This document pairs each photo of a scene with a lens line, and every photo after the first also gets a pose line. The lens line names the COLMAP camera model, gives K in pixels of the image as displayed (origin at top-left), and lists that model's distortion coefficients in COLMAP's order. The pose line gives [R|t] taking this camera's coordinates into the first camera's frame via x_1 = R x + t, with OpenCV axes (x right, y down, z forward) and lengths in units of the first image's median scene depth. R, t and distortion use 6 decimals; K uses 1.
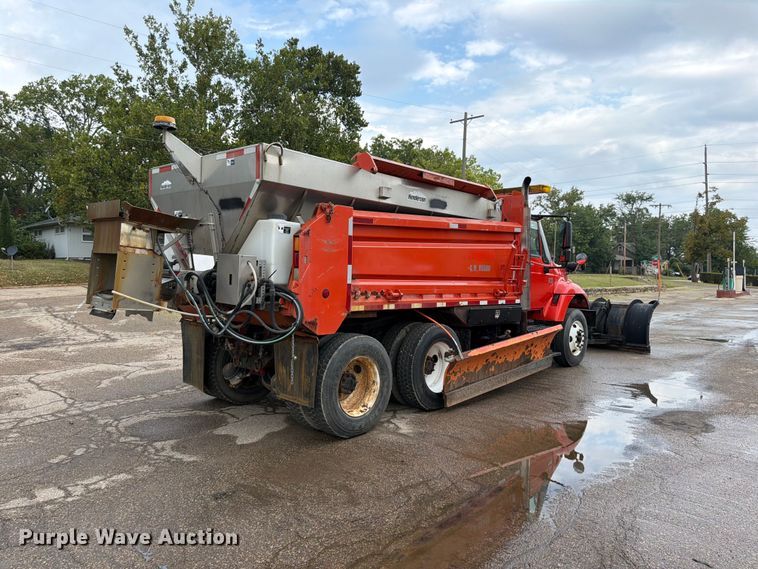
lens RADIAL K [[533.6, 0, 381.4], [0, 533.6, 284.5], [0, 0, 1]] dist [0.044038, -0.058531]
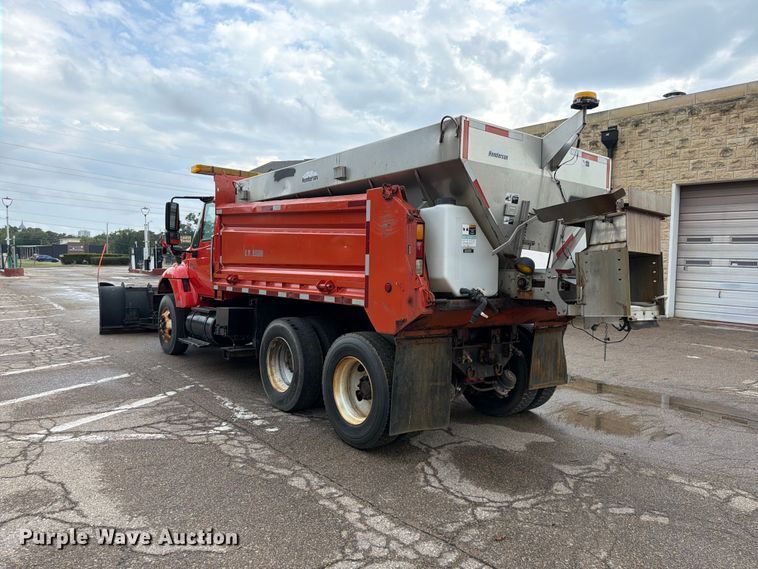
lens RADIAL K [[533.6, 0, 369.3], [0, 533.6, 273.0], [0, 0, 1]] dist [0.044038, -0.058531]
pose [[0.165422, -0.031181, 0.985730, -0.151780], [0.004647, 0.999514, 0.030837, -0.005790], [-0.986212, -0.000521, 0.165486, 0.136659]]
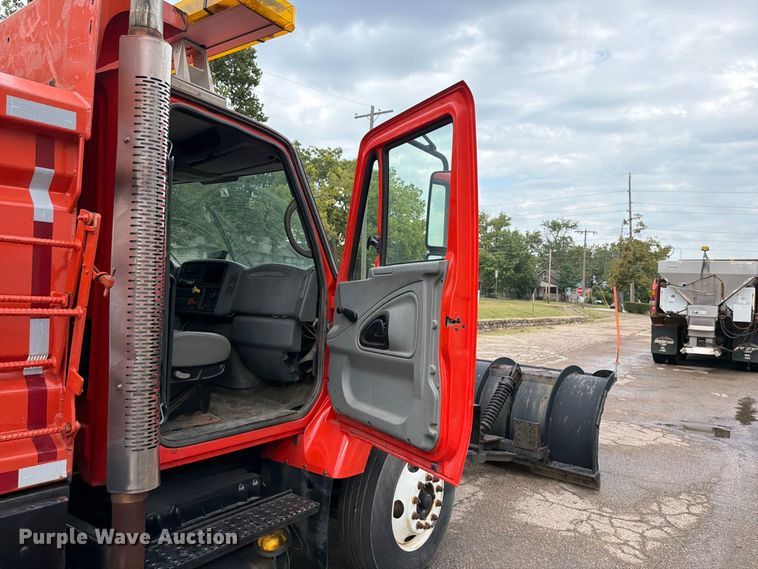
lens RADIAL K [[533.6, 0, 384.0], [0, 533.6, 287.4], [0, 0, 1]] dist [0.044038, -0.058531]
pose [[0.991692, 0.029380, 0.125235, 0.061580], [-0.025169, 0.999068, -0.035070, -0.005849], [-0.126149, 0.031627, 0.991507, 0.135901]]
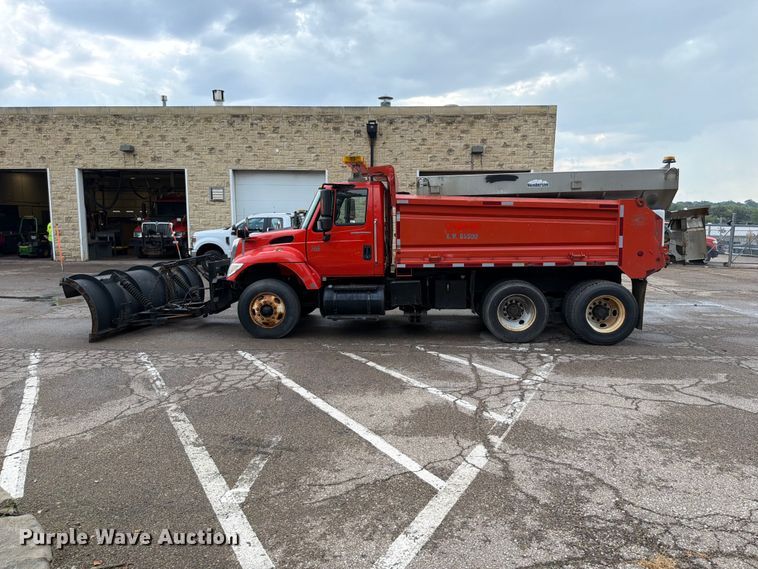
lens RADIAL K [[533.6, 0, 374.6], [0, 533.6, 282.6], [0, 0, 1]] dist [0.044038, -0.058531]
pose [[-0.624936, -0.098295, 0.774463, -0.141920], [0.015968, 0.990225, 0.138565, -0.017463], [-0.780513, 0.098960, -0.617257, 0.339274]]
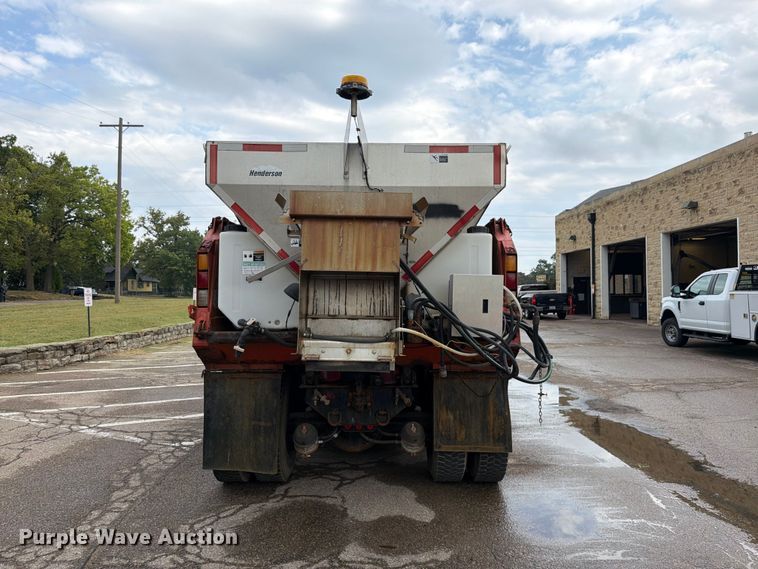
lens RADIAL K [[533.6, 0, 378.1], [0, 533.6, 279.3], [0, 0, 1]] dist [0.044038, -0.058531]
pose [[0.741612, 0.006679, 0.670796, -0.097444], [0.030202, 0.998604, -0.043334, -0.002145], [-0.670149, 0.052397, 0.740375, 0.053481]]
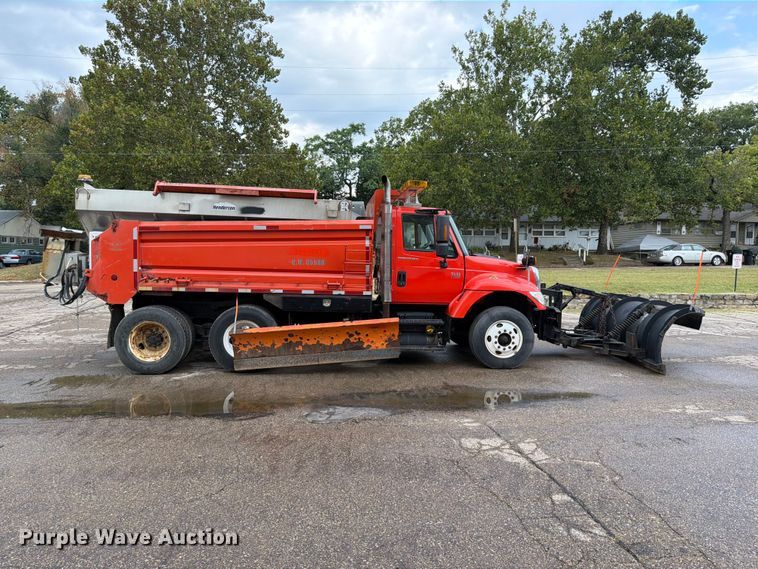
lens RADIAL K [[533.6, 0, 390.2], [0, 533.6, 285.2], [0, 0, 1]] dist [0.044038, -0.058531]
pose [[0.746334, 0.040297, -0.664350, 0.173443], [-0.024231, 0.999149, 0.033384, -0.003701], [0.665130, -0.008817, 0.746675, 0.040306]]
